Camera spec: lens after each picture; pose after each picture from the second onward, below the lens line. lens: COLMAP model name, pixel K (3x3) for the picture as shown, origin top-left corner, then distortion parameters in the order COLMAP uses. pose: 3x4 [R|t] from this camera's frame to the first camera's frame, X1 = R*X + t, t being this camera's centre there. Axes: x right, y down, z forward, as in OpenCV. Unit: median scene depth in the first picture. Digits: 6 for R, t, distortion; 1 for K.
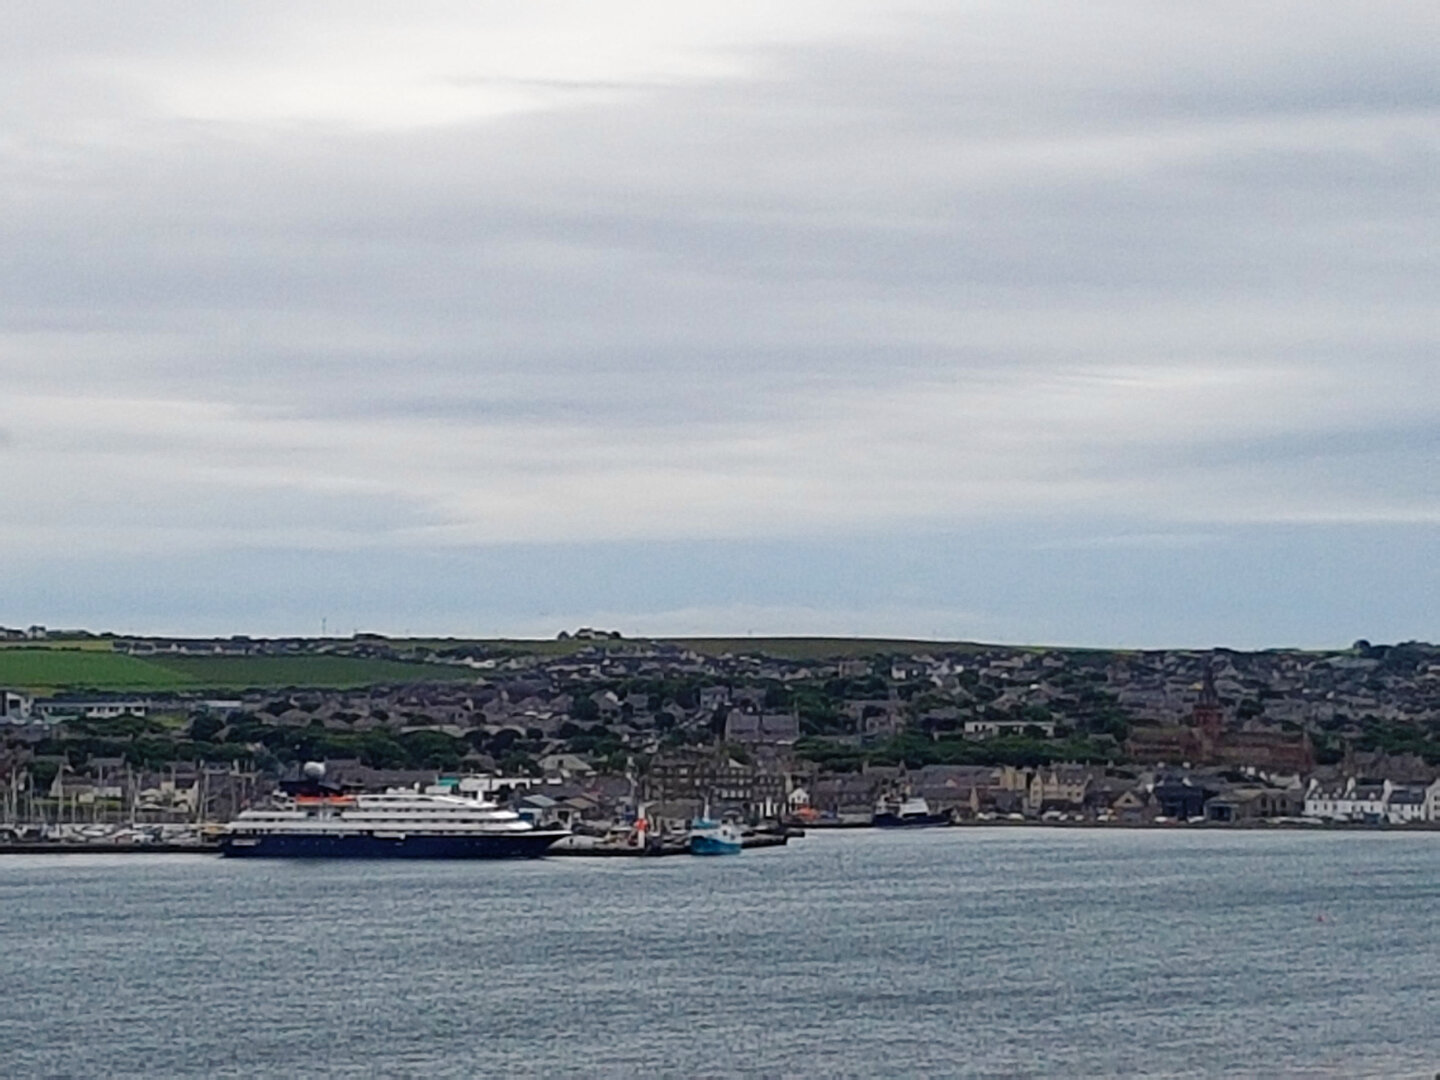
lens RADIAL K [[1090.9, 0, 720.5], [0, 1090.9, 539.3], [0, 0, 1]] dist [0.004964, 0.000250]
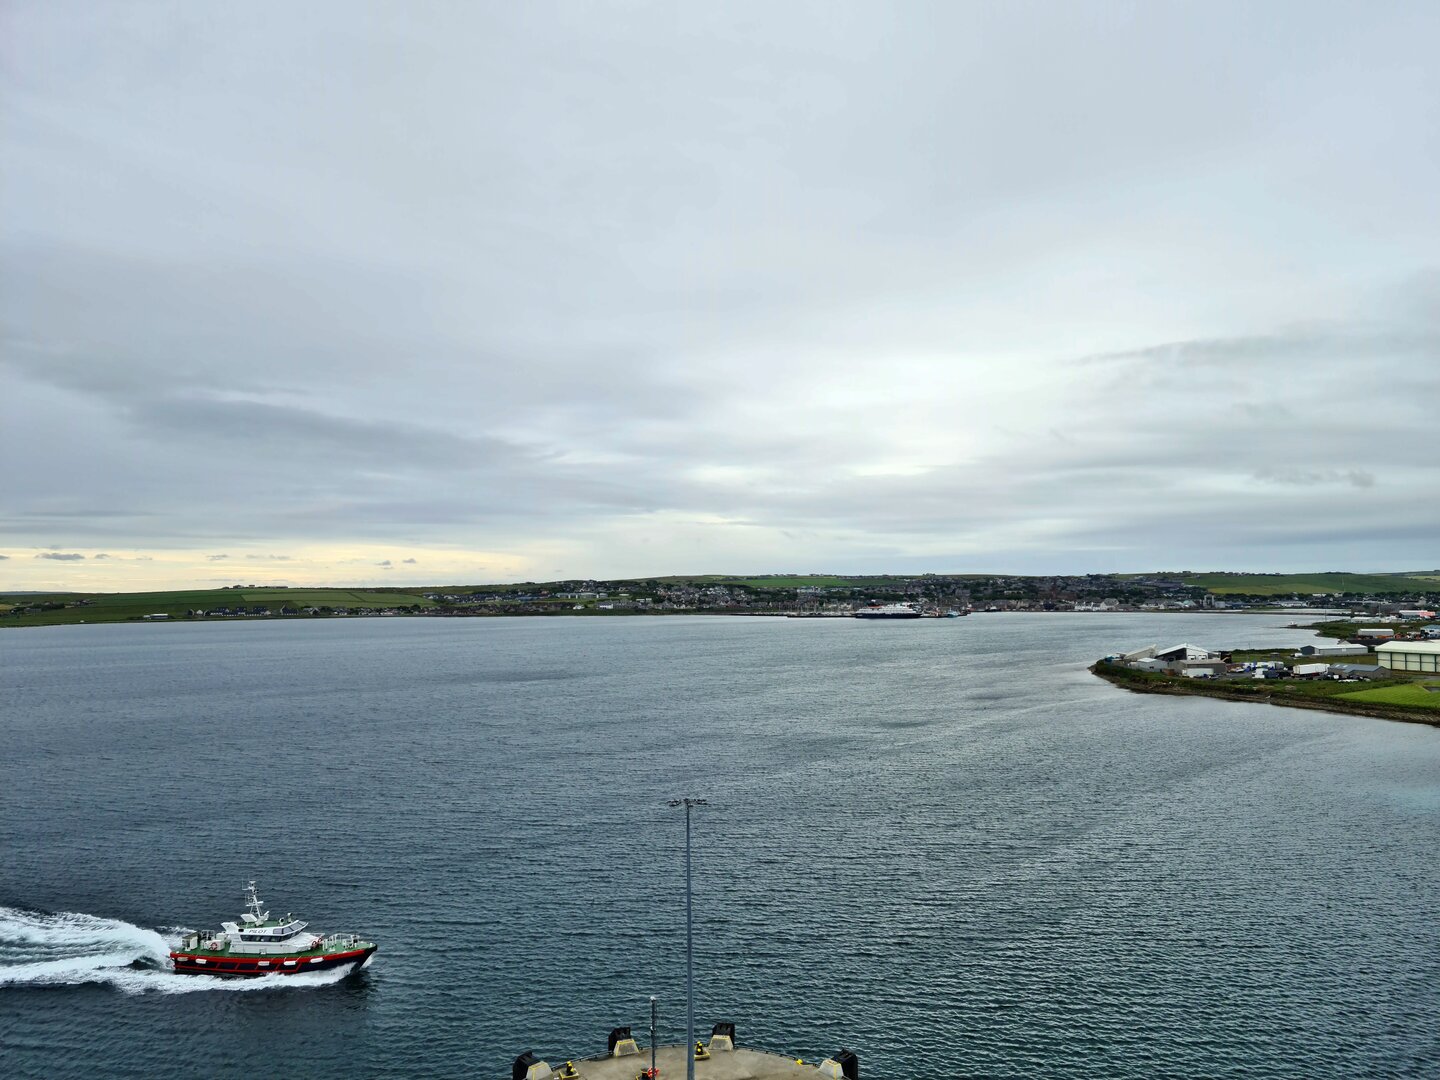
lens RADIAL K [[1149.9, 0, 720.1], [0, 1149.9, 540.3], [0, 0, 1]] dist [0.004630, 0.000010]
pose [[0.999805, -0.004947, -0.019132, -0.952073], [0.008320, 0.983537, 0.180513, -0.999749], [0.017924, -0.180637, 0.983387, -4.060517]]
